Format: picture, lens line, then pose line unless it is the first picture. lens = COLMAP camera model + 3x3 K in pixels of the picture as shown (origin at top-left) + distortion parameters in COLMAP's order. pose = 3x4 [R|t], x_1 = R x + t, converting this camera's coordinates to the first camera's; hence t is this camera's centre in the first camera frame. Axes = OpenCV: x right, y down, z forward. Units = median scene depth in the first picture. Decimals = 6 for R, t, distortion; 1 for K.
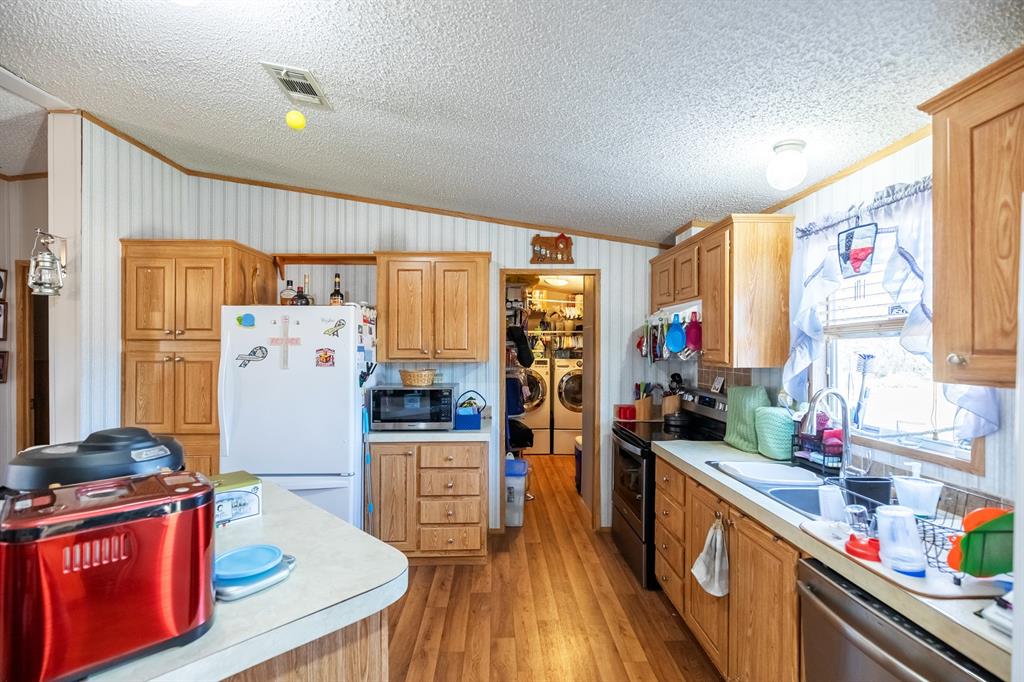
lens RADIAL K [[465.4, 0, 509.7], [0, 465.4, 348.0], [0, 0, 1]] dist [0.007828, 0.000570]
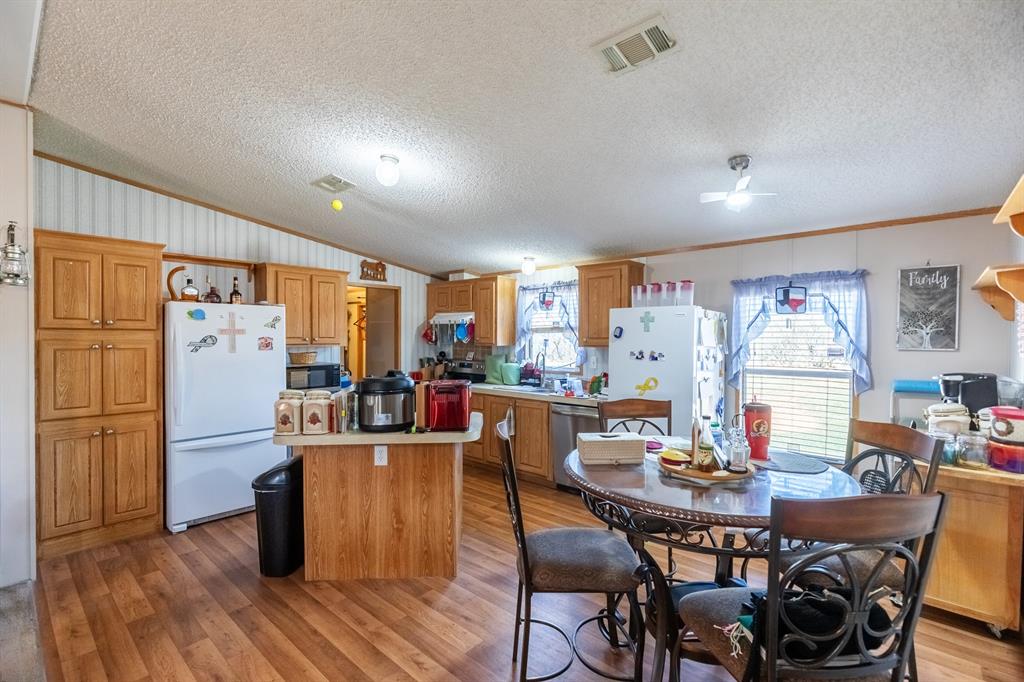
lens RADIAL K [[465.4, 0, 516.6], [0, 465.4, 346.3], [0, 0, 1]] dist [0.007828, 0.000570]
pose [[0.682737, -0.014599, 0.730519, -0.859168], [-0.001262, 0.999775, 0.021160, -0.001811], [-0.730663, -0.015368, 0.682565, -0.454522]]
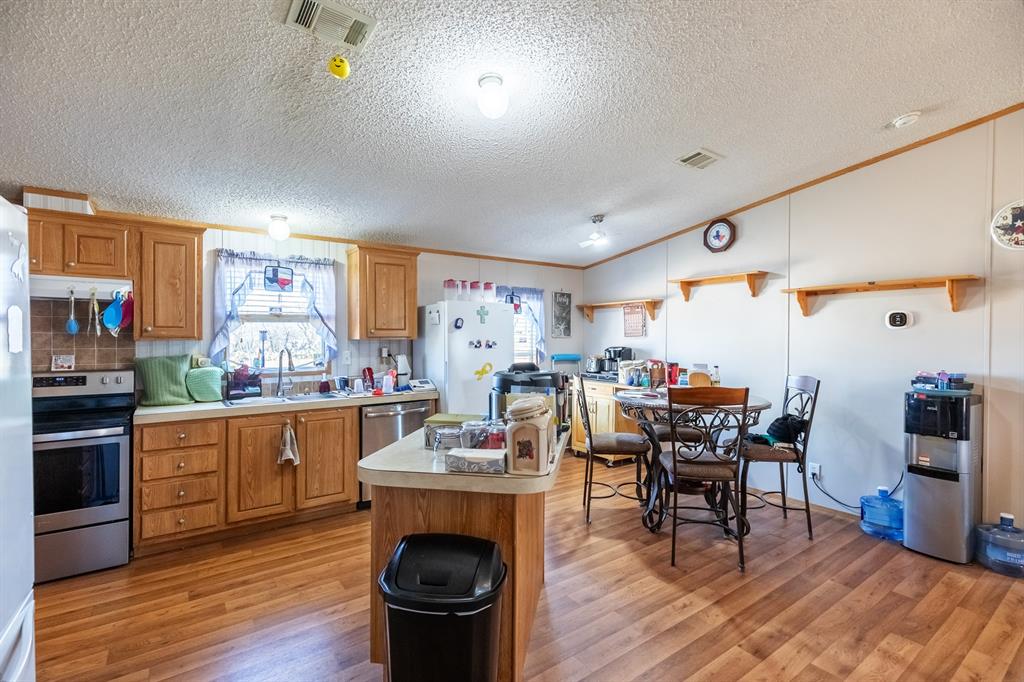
lens RADIAL K [[465.4, 0, 511.8], [0, 465.4, 339.7], [0, 0, 1]] dist [0.007828, 0.000570]
pose [[-0.553524, -0.005313, 0.832816, -0.941051], [-0.000339, 0.999981, 0.006154, 0.025423], [-0.832833, 0.003124, -0.553515, 0.817549]]
